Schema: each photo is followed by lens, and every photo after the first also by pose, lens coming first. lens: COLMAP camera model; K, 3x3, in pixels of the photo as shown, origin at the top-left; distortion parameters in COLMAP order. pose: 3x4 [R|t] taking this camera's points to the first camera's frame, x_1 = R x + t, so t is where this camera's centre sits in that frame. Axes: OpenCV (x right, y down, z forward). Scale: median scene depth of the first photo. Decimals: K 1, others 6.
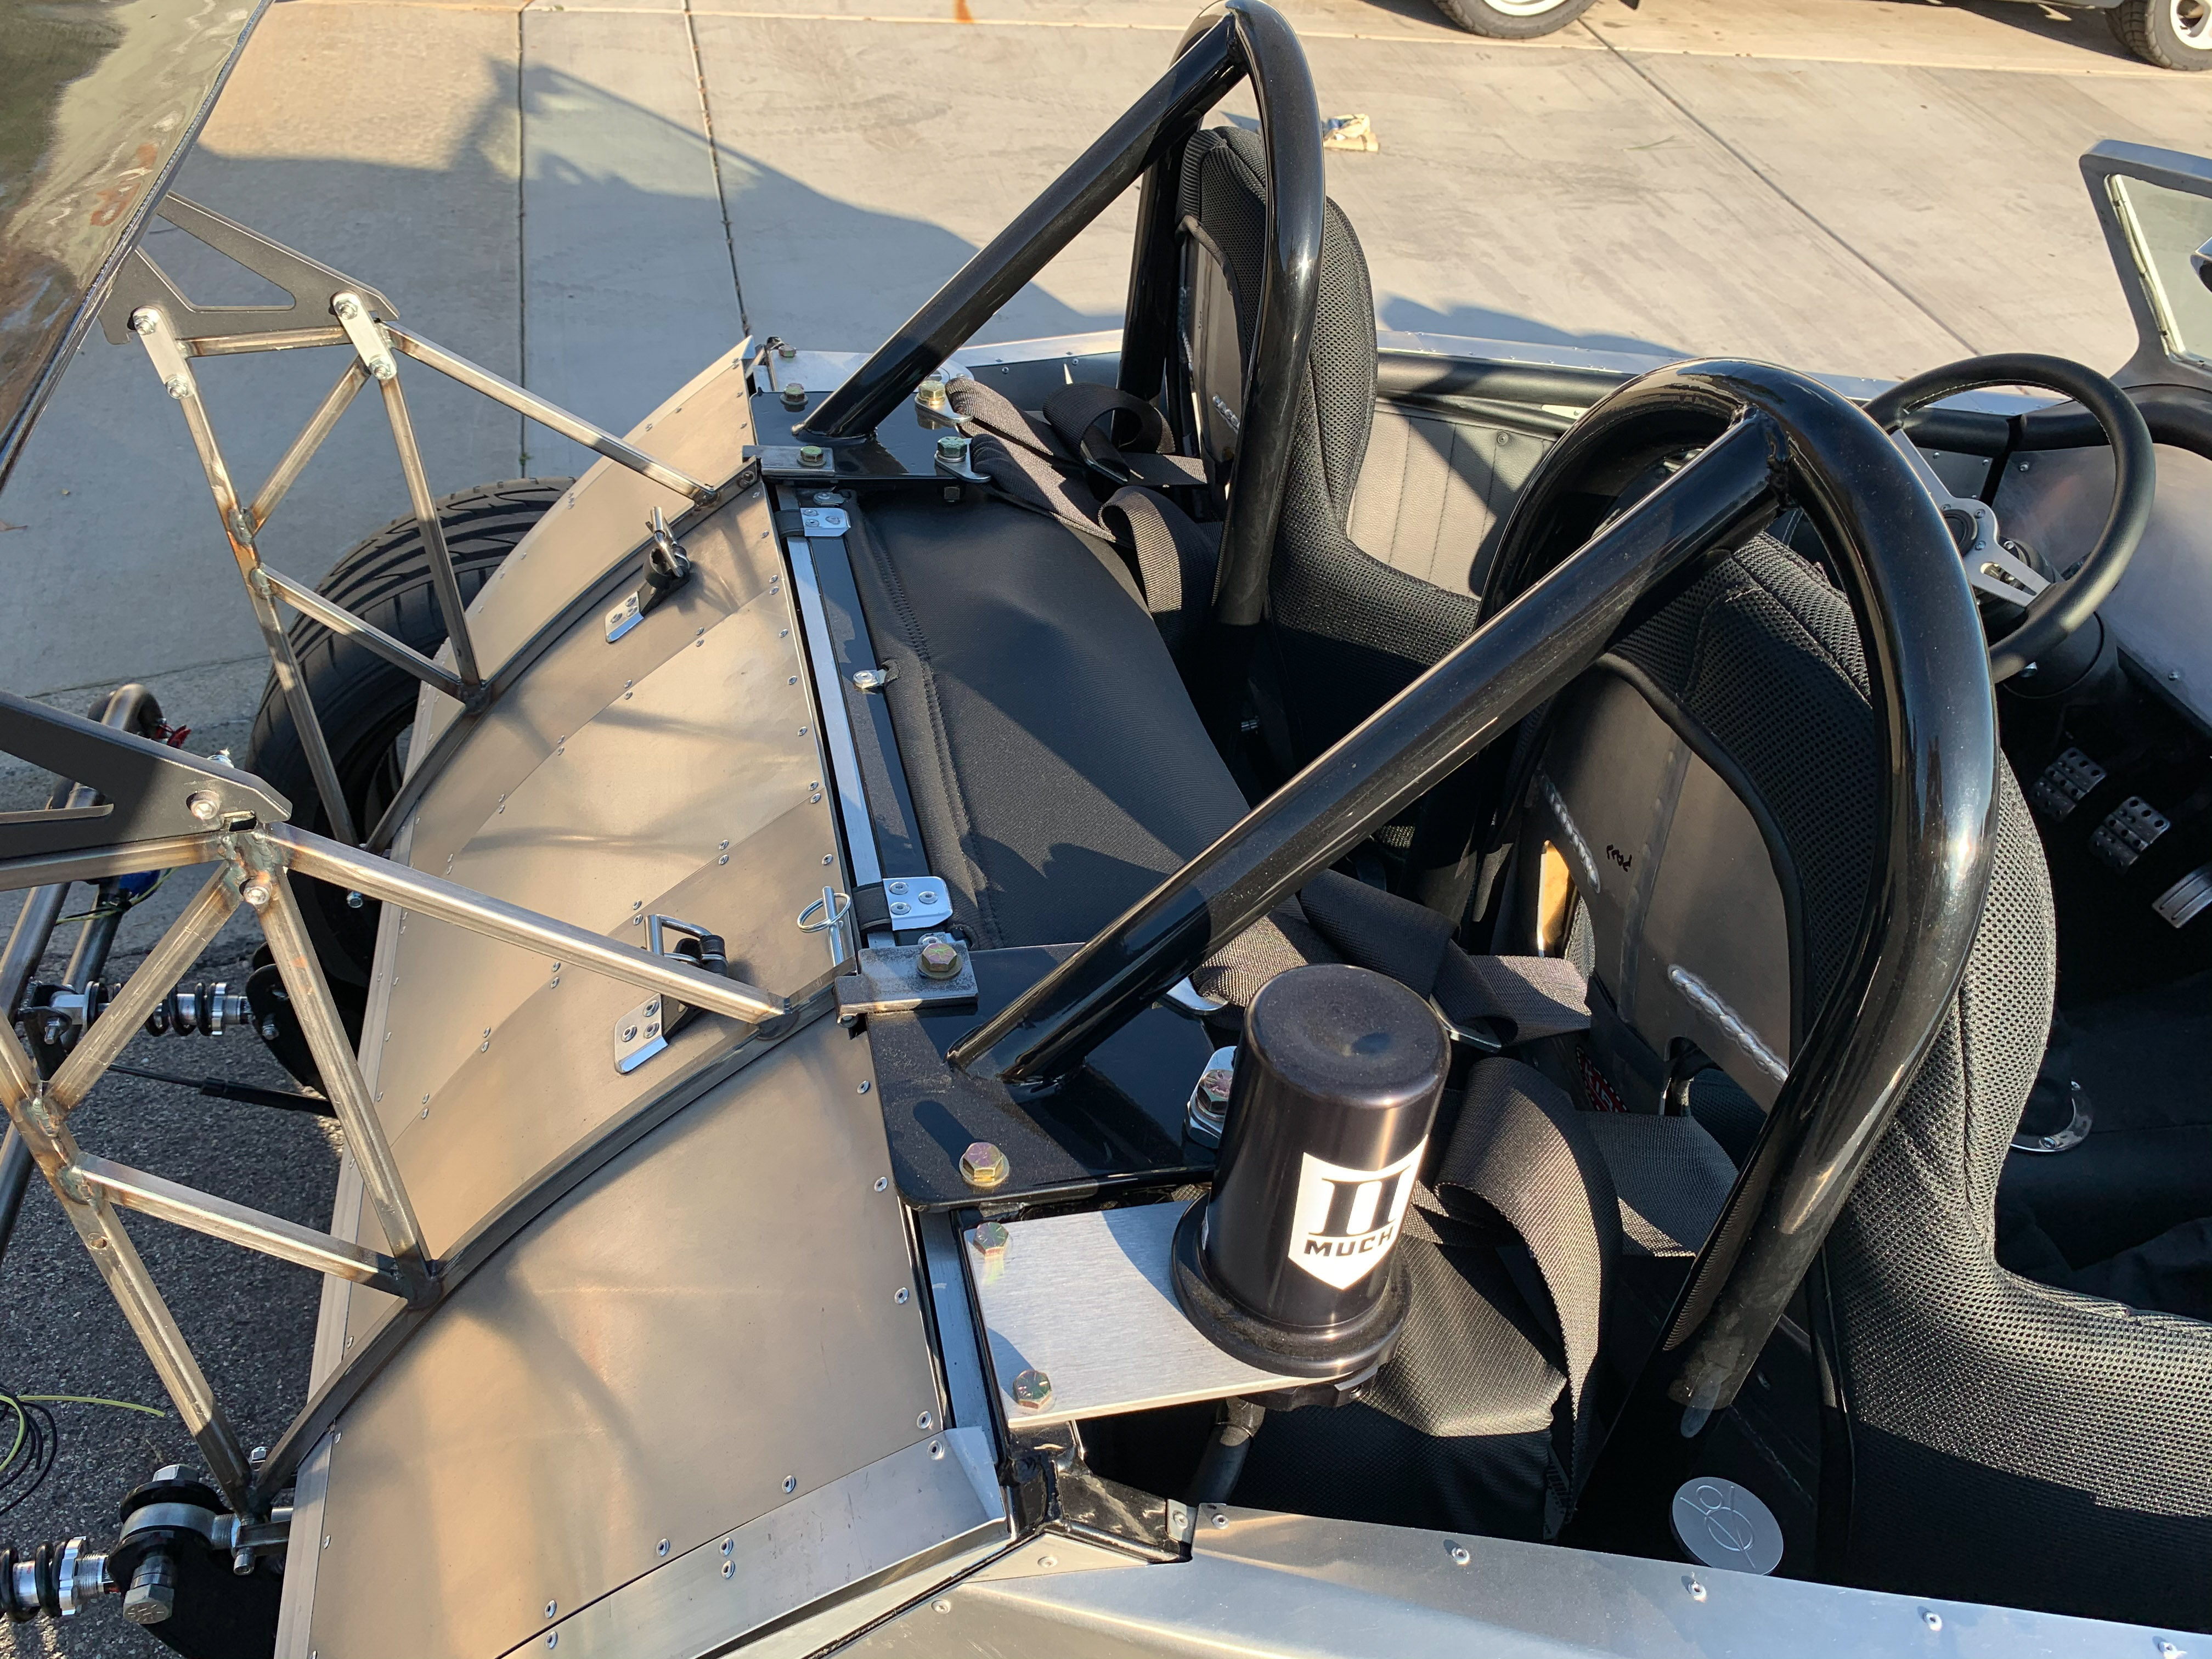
lens RADIAL K [[1718.0, 0, 1106.0], [0, 1718.0, 829.5], [0, 0, 1]] dist [-0.000846, 0.000761]
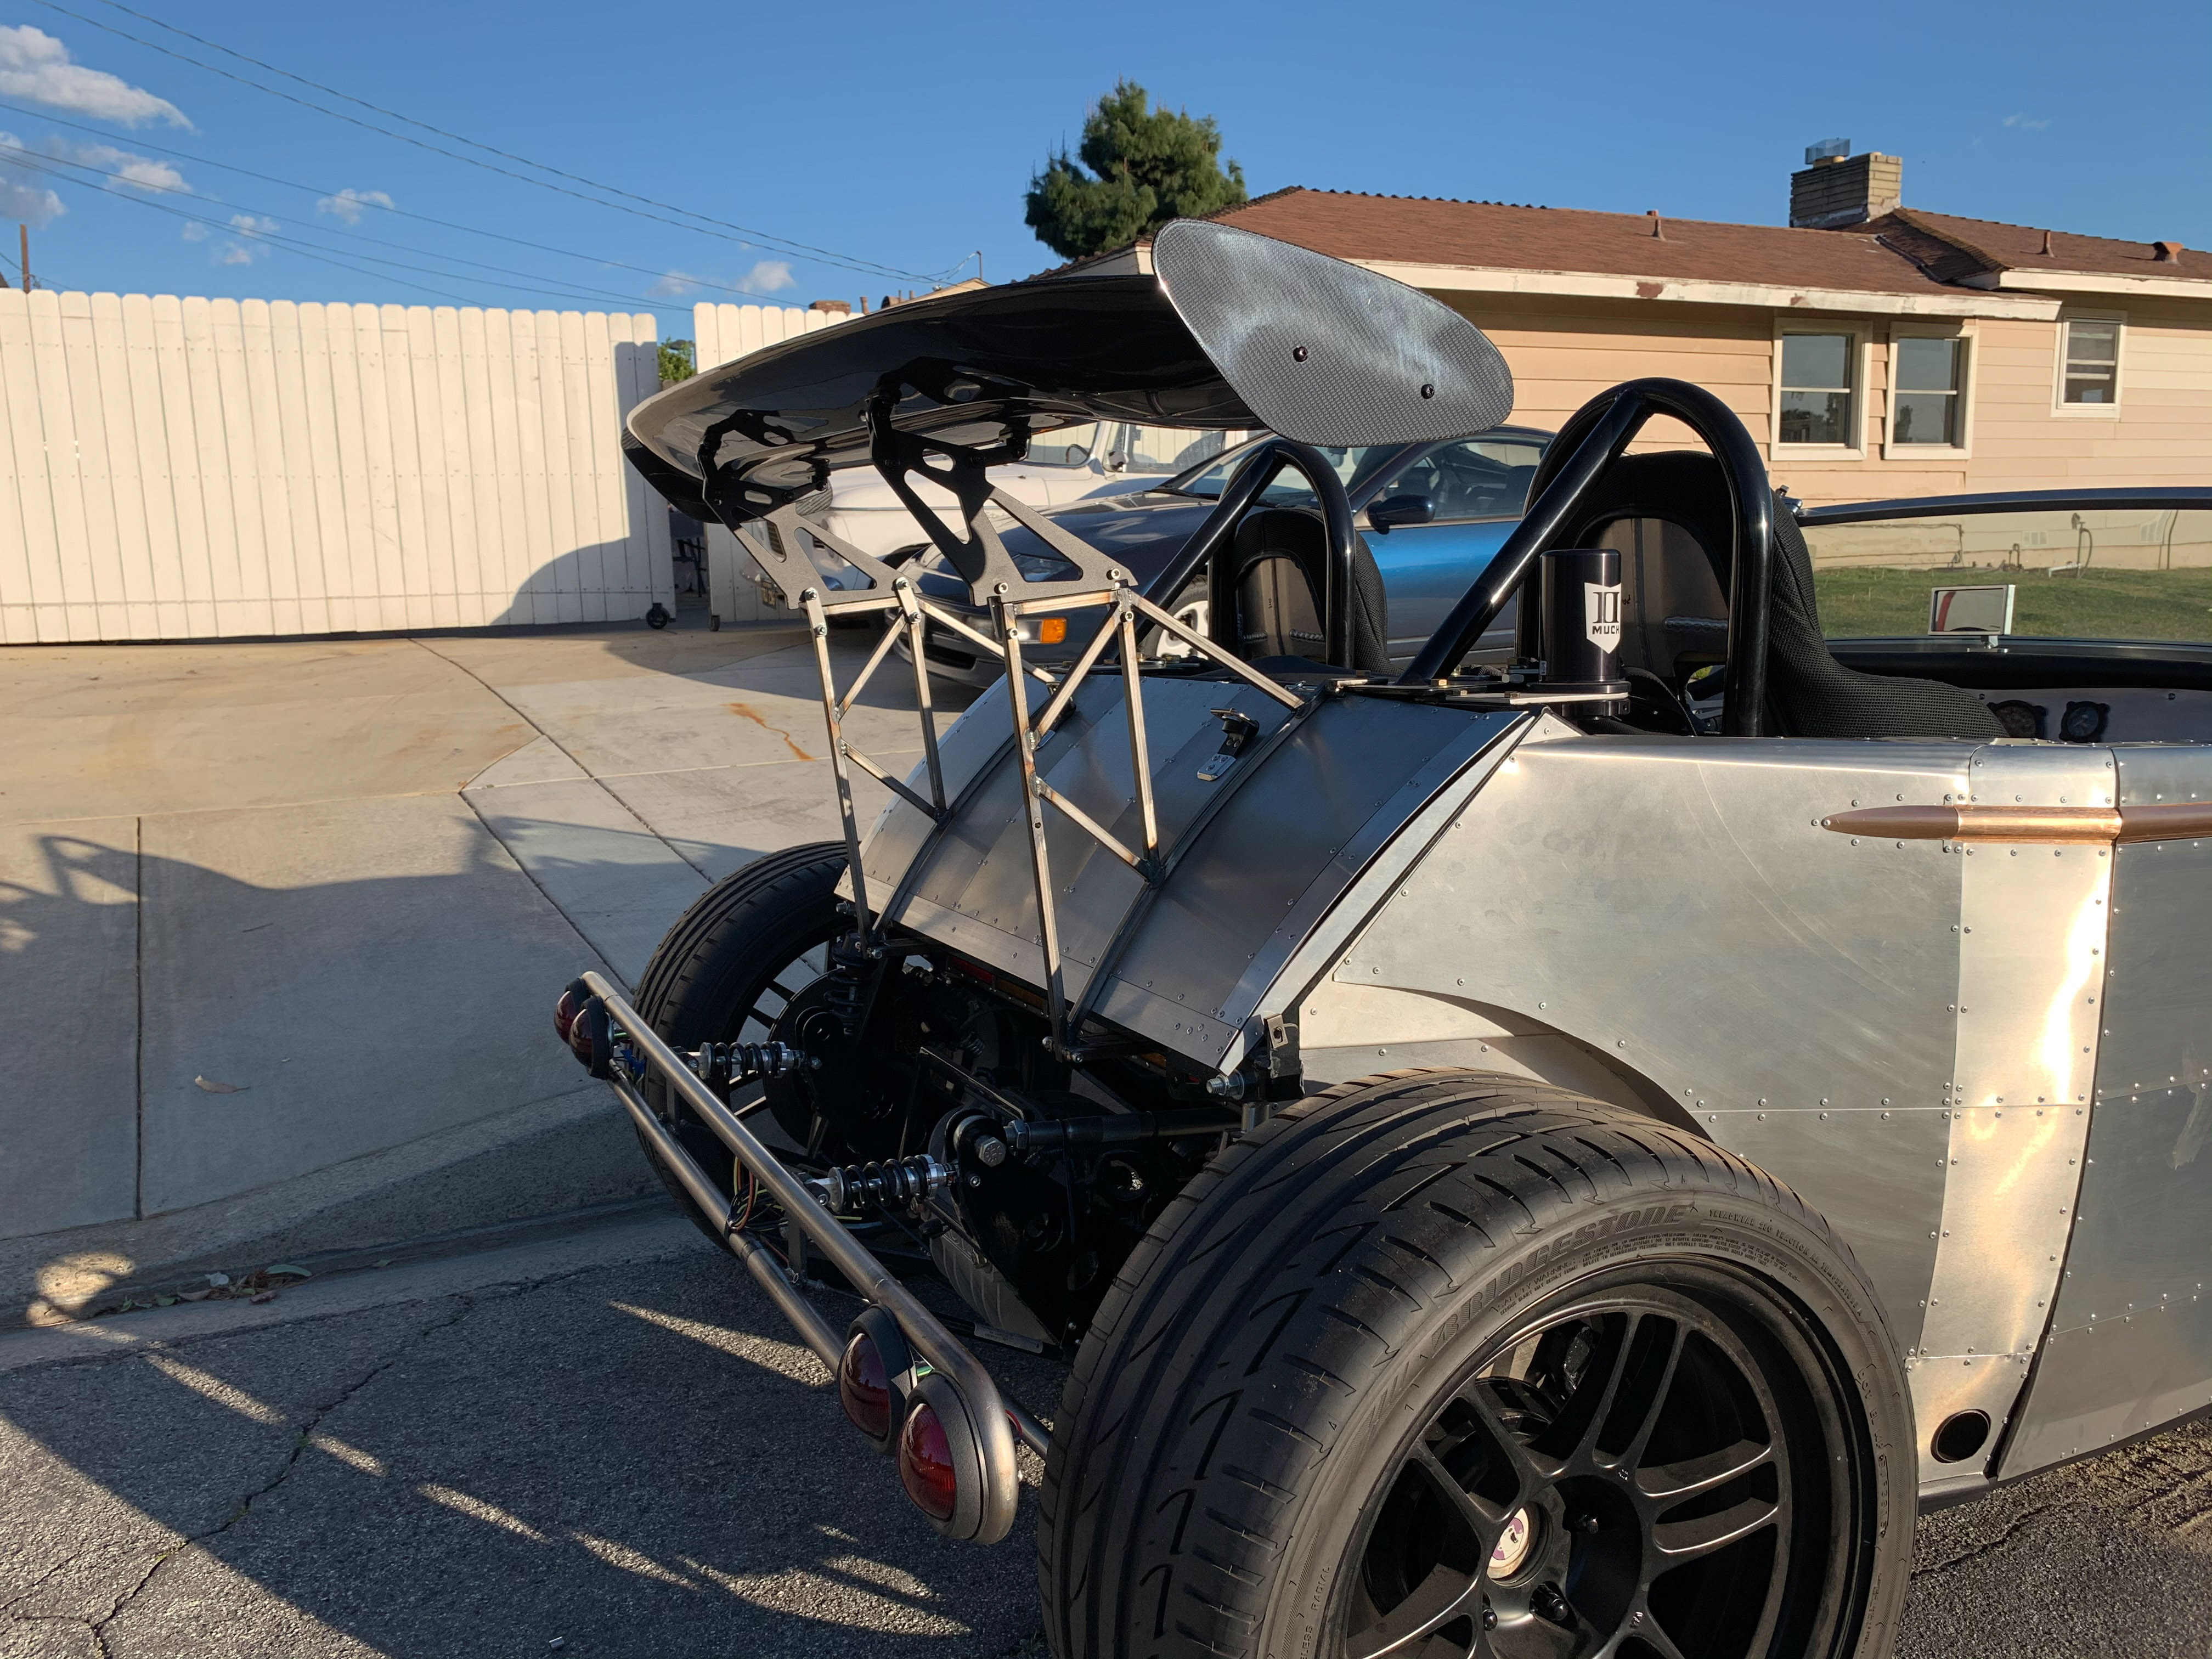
lens RADIAL K [[1718.0, 0, 1106.0], [0, 1718.0, 829.5], [0, 0, 1]] dist [-0.000846, 0.000761]
pose [[0.956865, -0.141533, 0.253728, -0.242006], [0.246705, 0.857068, -0.452295, 0.279869], [-0.153448, 0.495382, 0.855015, -0.181476]]
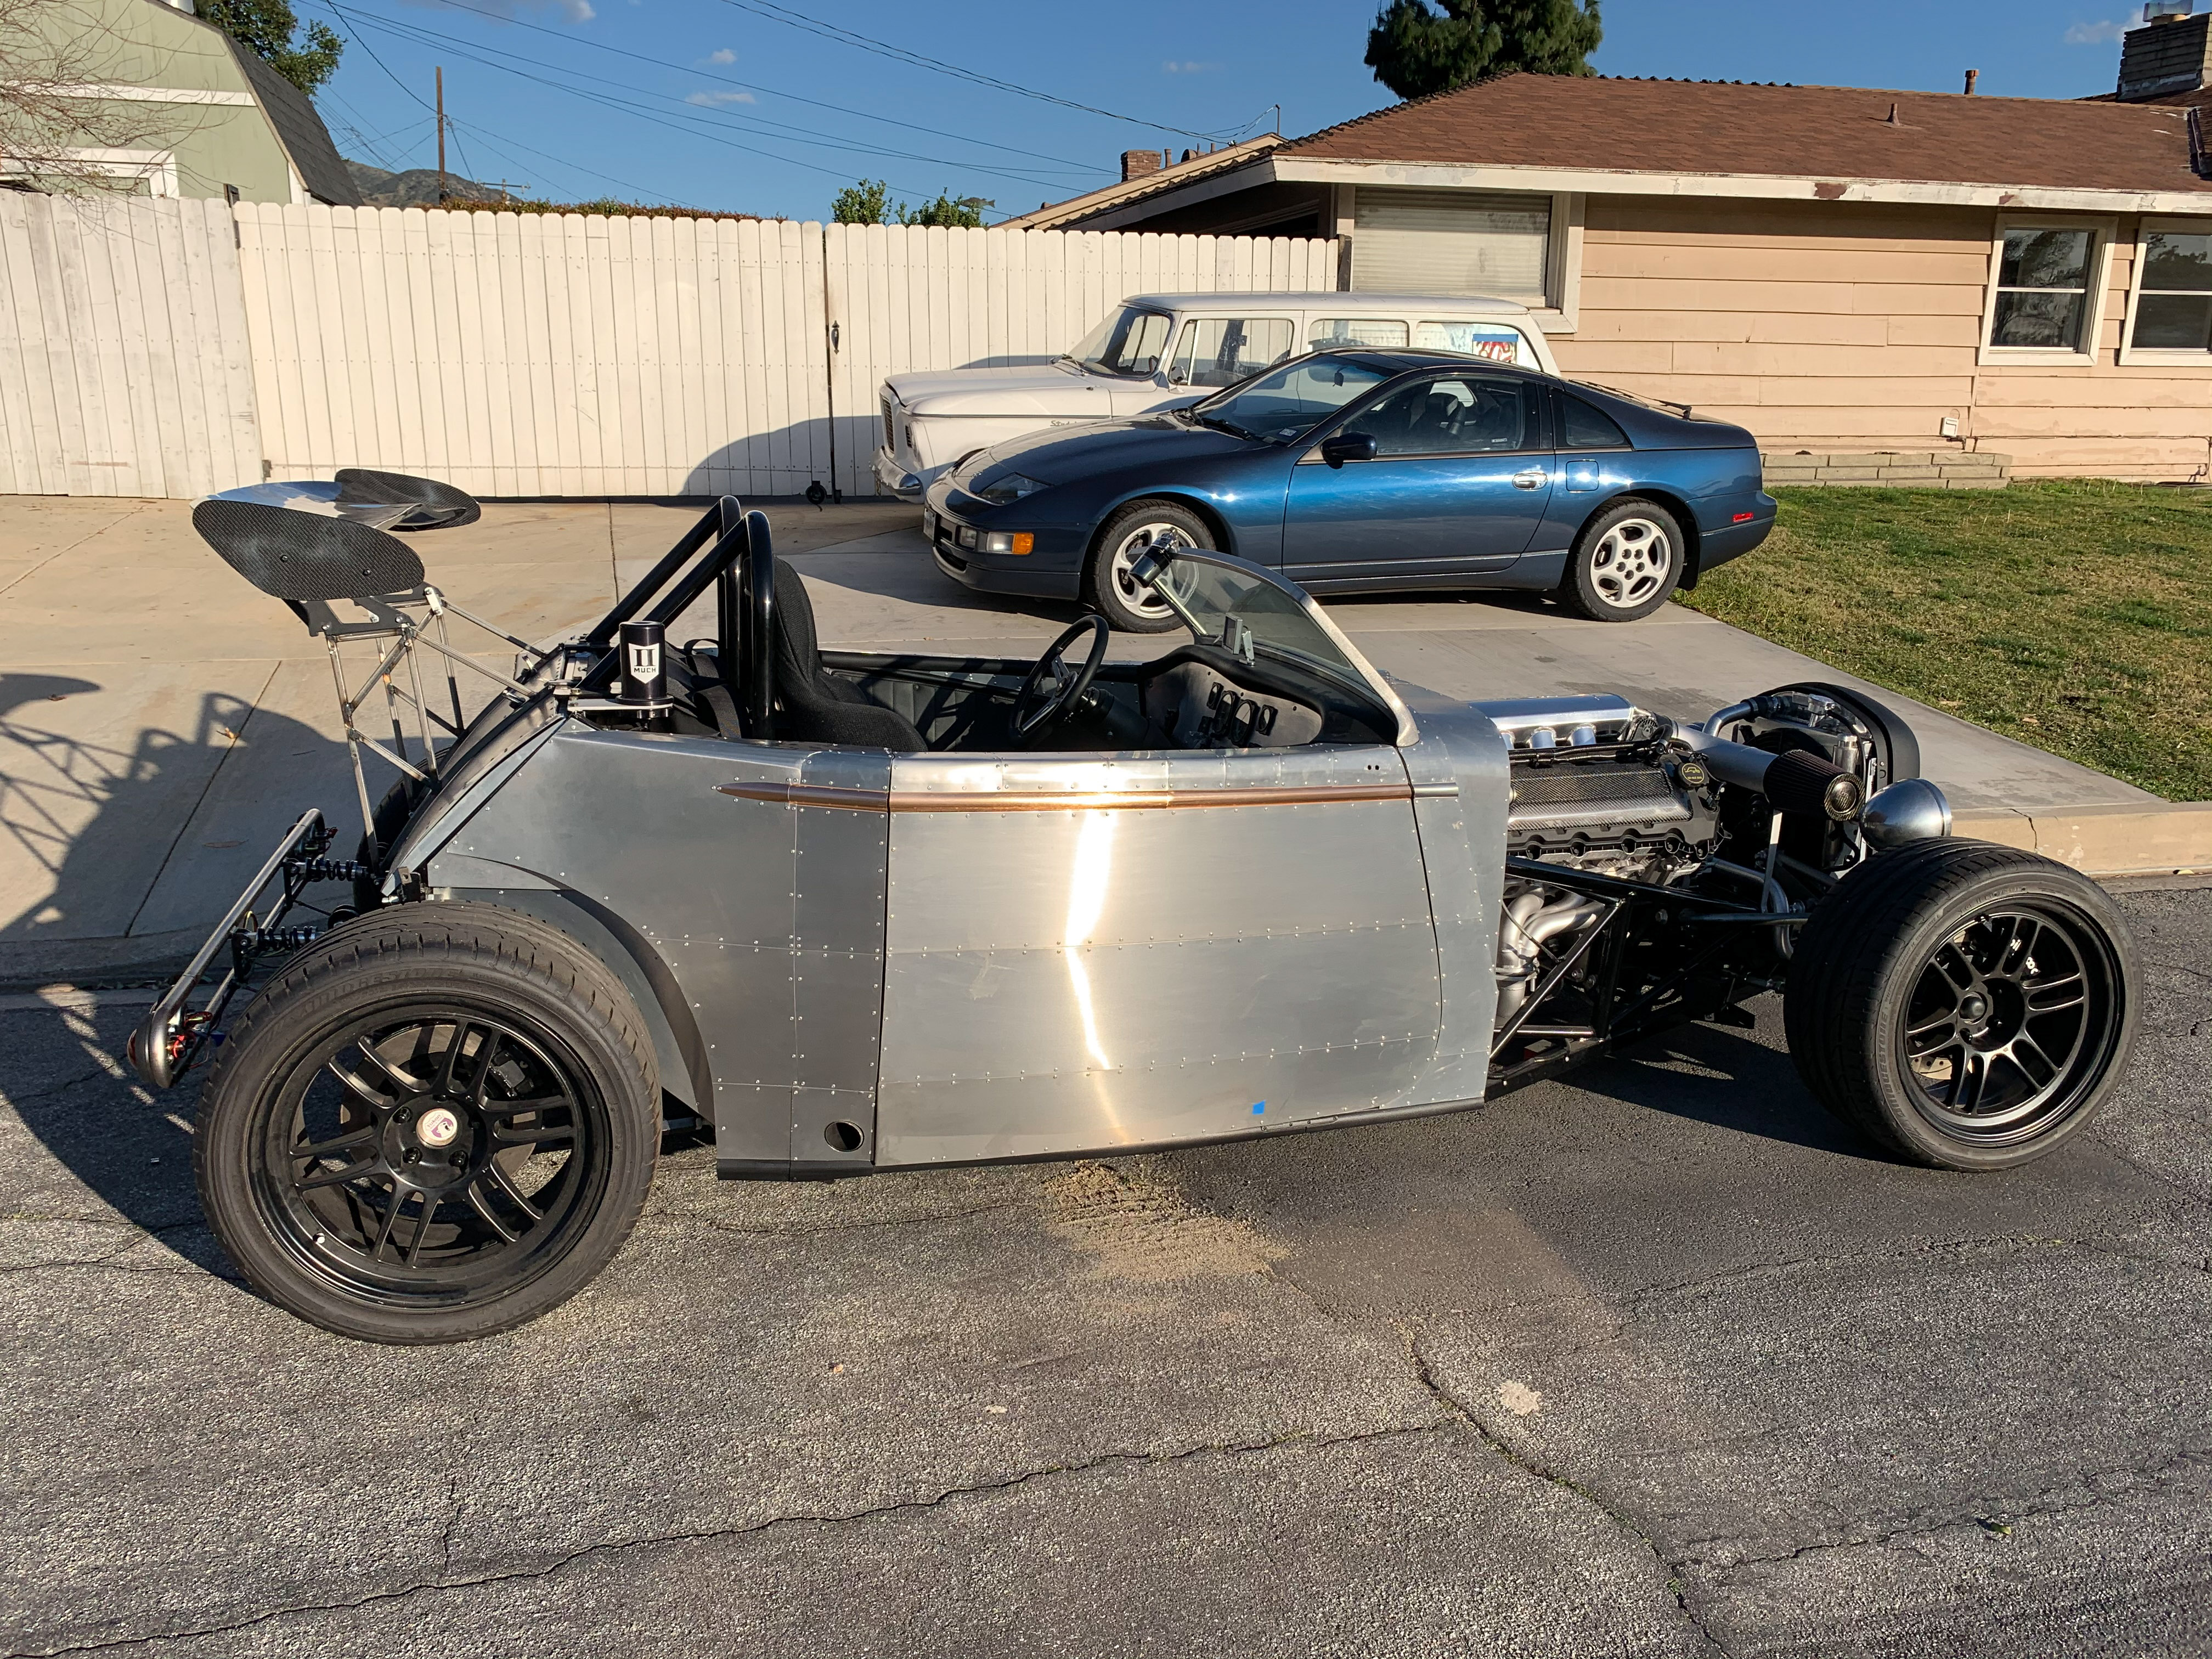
lens RADIAL K [[1718.0, 0, 1106.0], [0, 1718.0, 829.5], [0, 0, 1]] dist [-0.000846, 0.000761]
pose [[0.994702, -0.085321, 0.057344, 0.200799], [0.101347, 0.907384, -0.407902, 0.496933], [-0.017230, 0.411552, 0.911223, -0.576982]]
